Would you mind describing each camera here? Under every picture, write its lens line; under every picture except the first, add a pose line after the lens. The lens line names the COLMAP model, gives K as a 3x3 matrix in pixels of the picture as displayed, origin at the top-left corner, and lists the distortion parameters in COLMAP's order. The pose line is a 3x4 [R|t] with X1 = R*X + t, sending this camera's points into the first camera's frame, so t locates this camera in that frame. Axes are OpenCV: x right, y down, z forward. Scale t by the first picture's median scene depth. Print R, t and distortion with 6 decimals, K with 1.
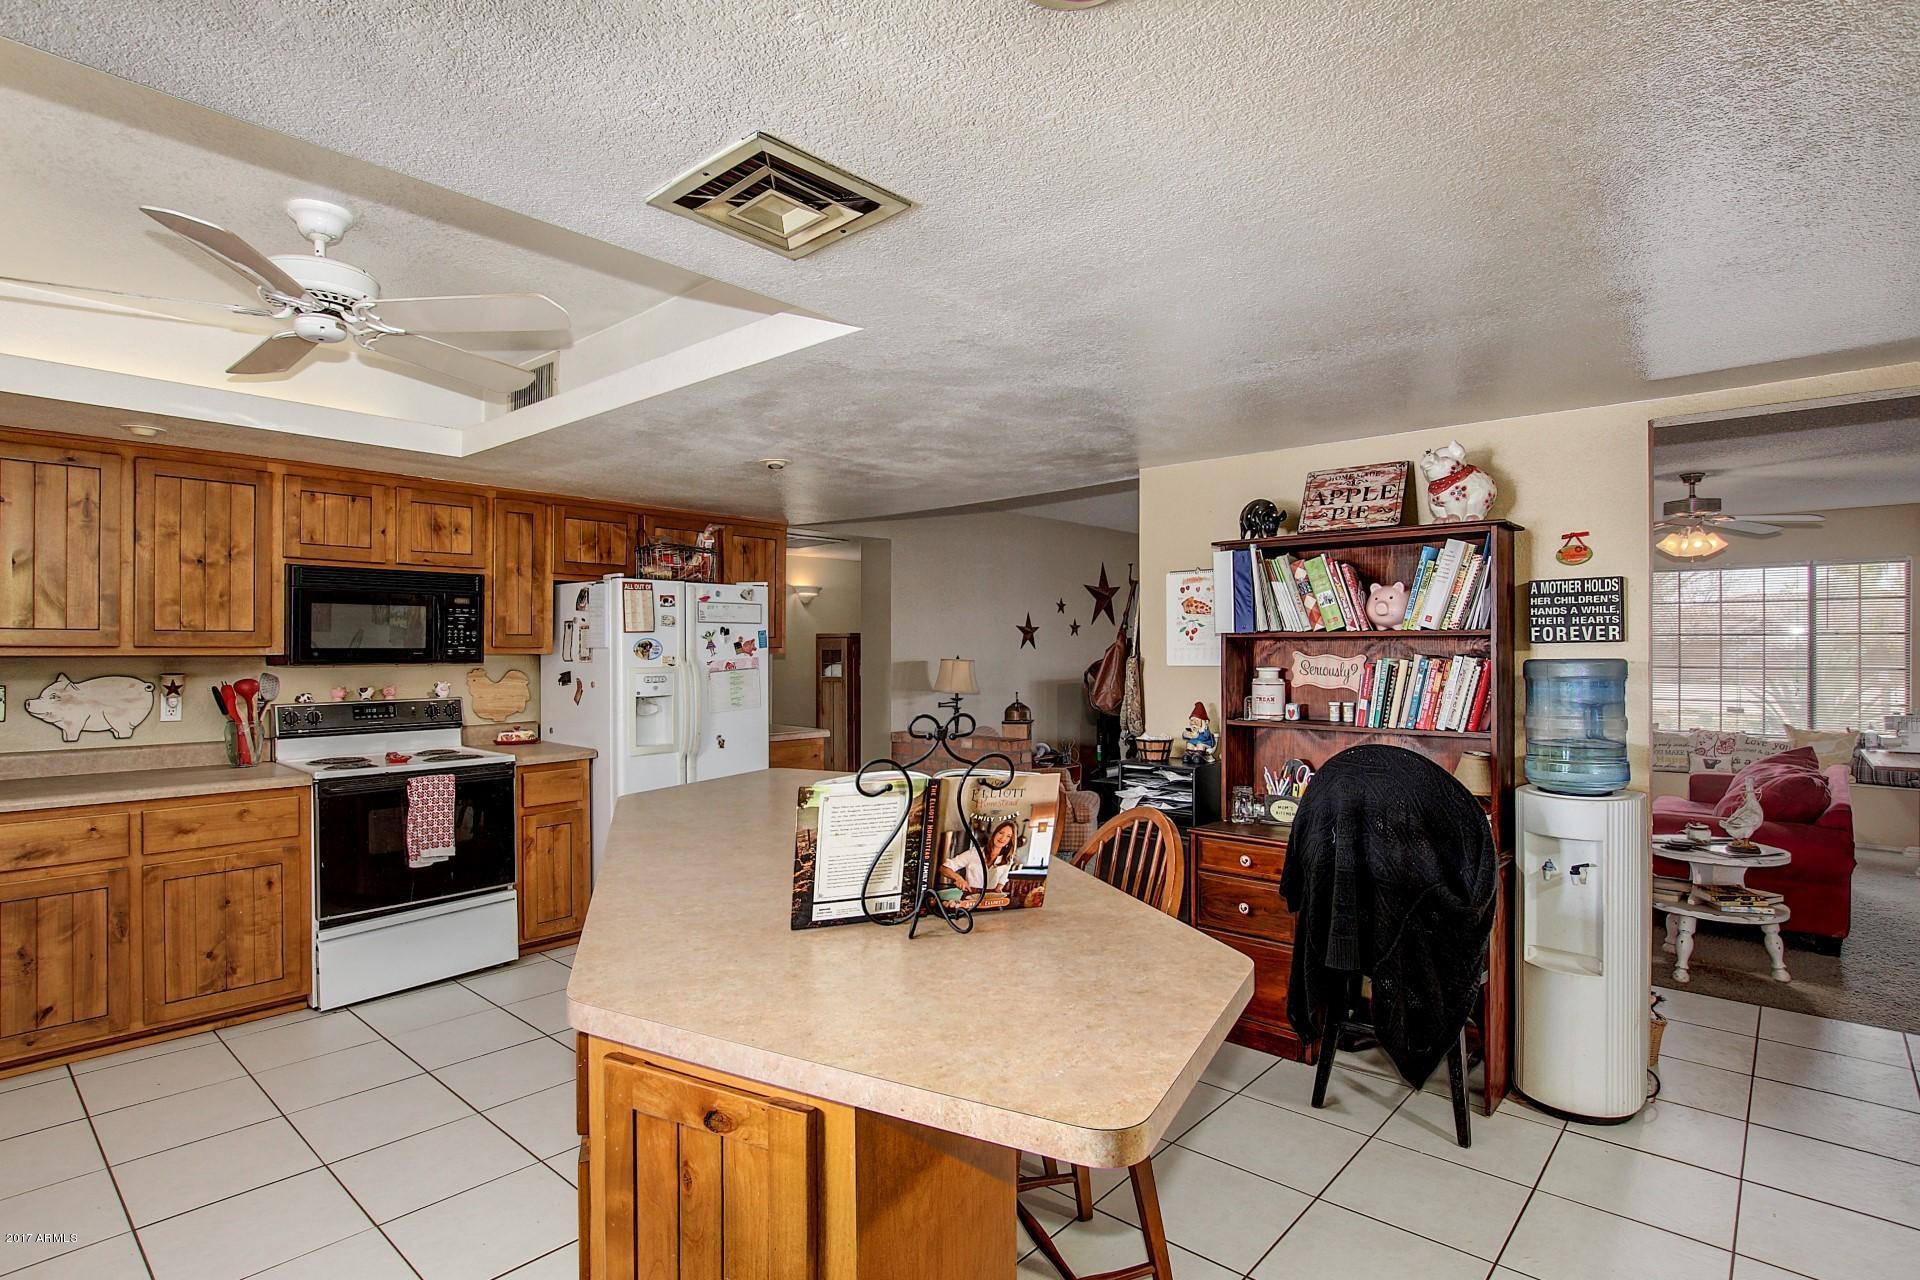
lens RADIAL K [[972.8, 0, 953.4], [0, 972.8, 644.2], [0, 0, 1]] dist [-0.017900, 0.000182]
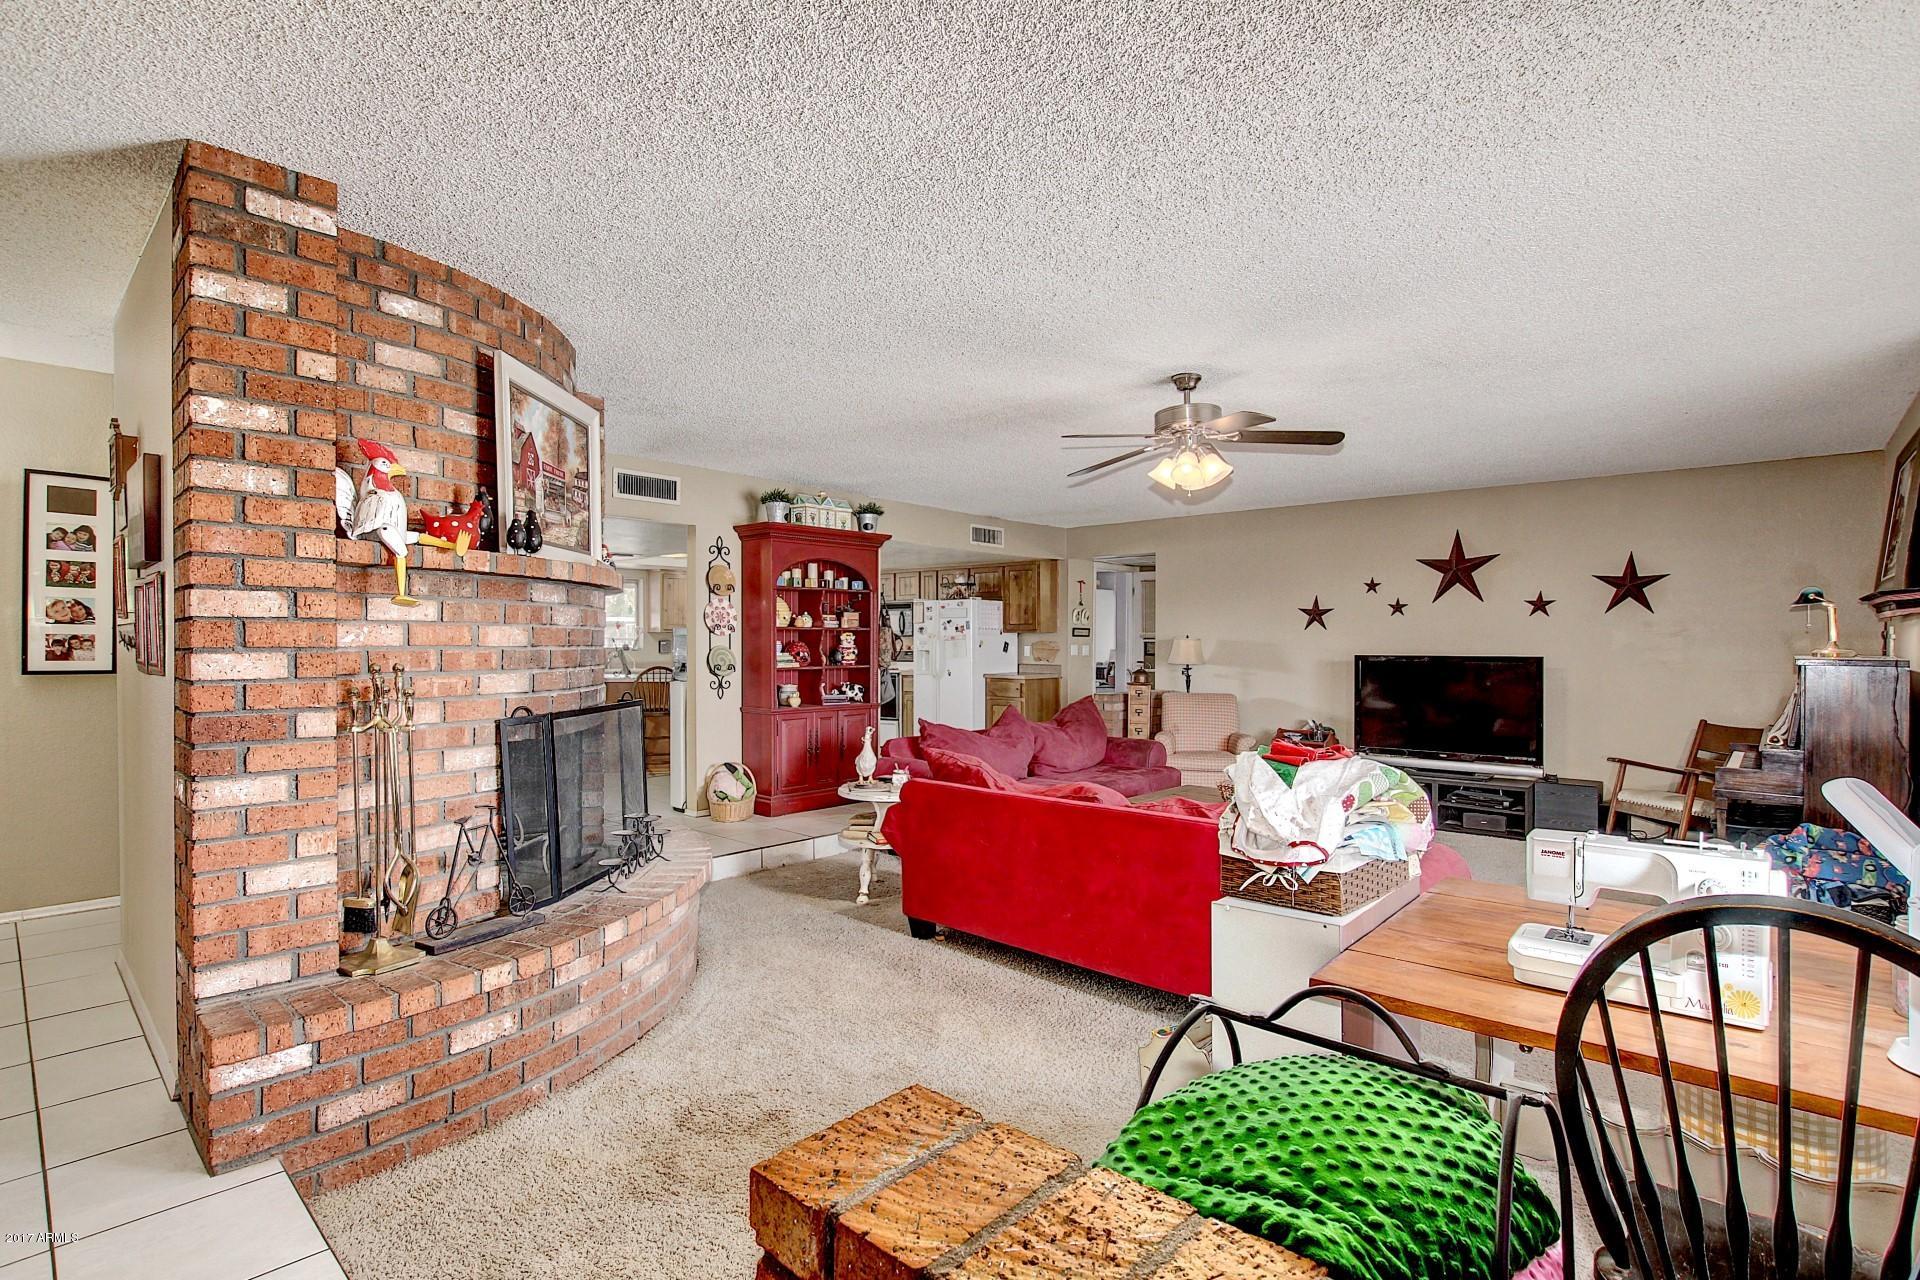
lens RADIAL K [[928.3, 0, 959.4], [0, 928.3, 639.1], [0, 0, 1]] dist [-0.016686, 0.000004]
pose [[0.004846, 0.004997, -0.999976, 1.985717], [0.004543, 0.999977, 0.005019, 0.015478], [0.999978, -0.004567, 0.004823, 1.092971]]
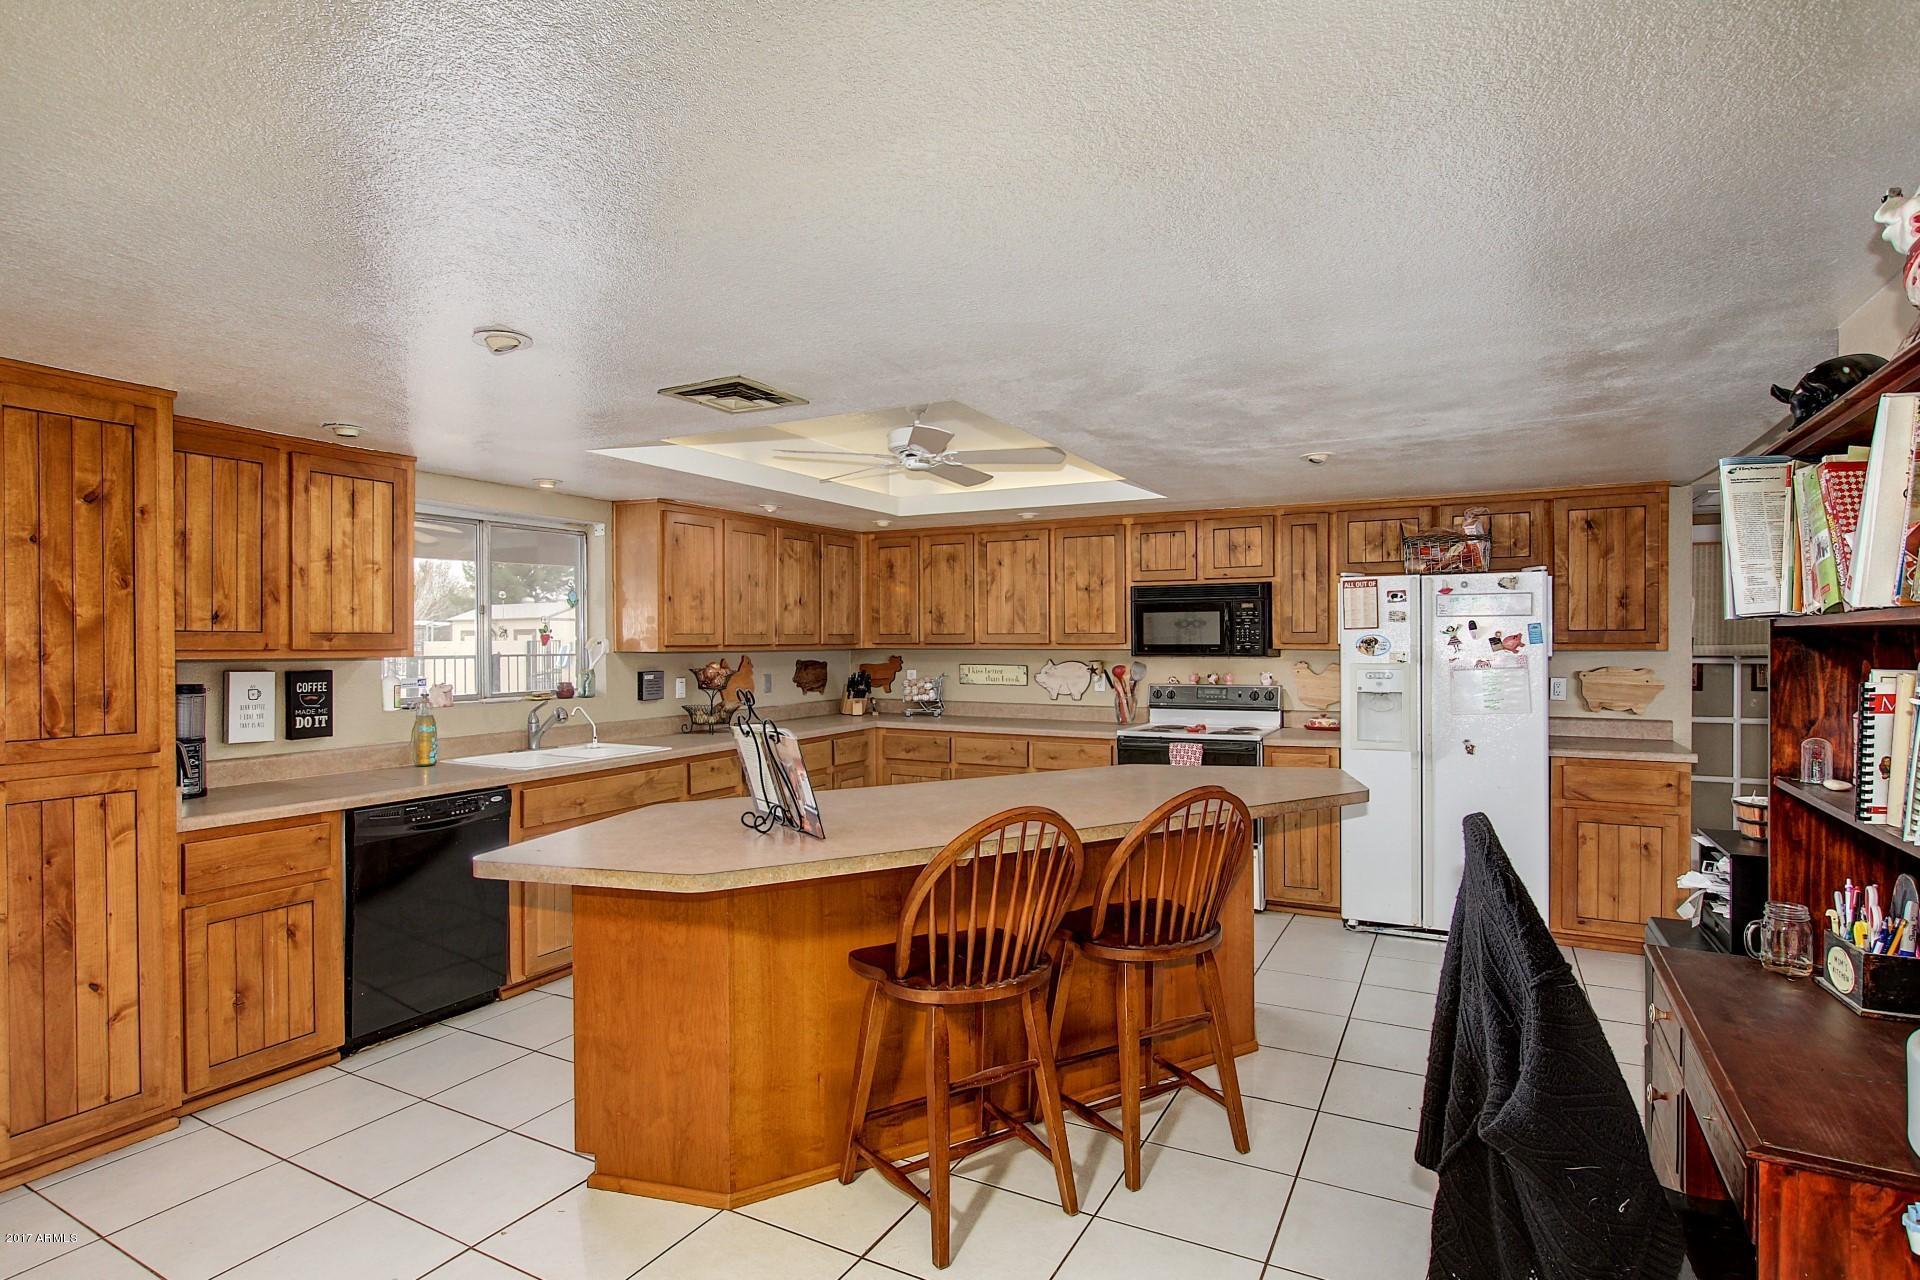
lens RADIAL K [[972.8, 0, 954.9], [0, 972.8, 638.9], [0, 0, 1]] dist [-0.017900, 0.000182]
pose [[0.236634, -0.004249, -0.971590, 0.569496], [0.007202, 0.999971, -0.002619, -0.002222], [0.971572, -0.006378, 0.236658, 0.342829]]
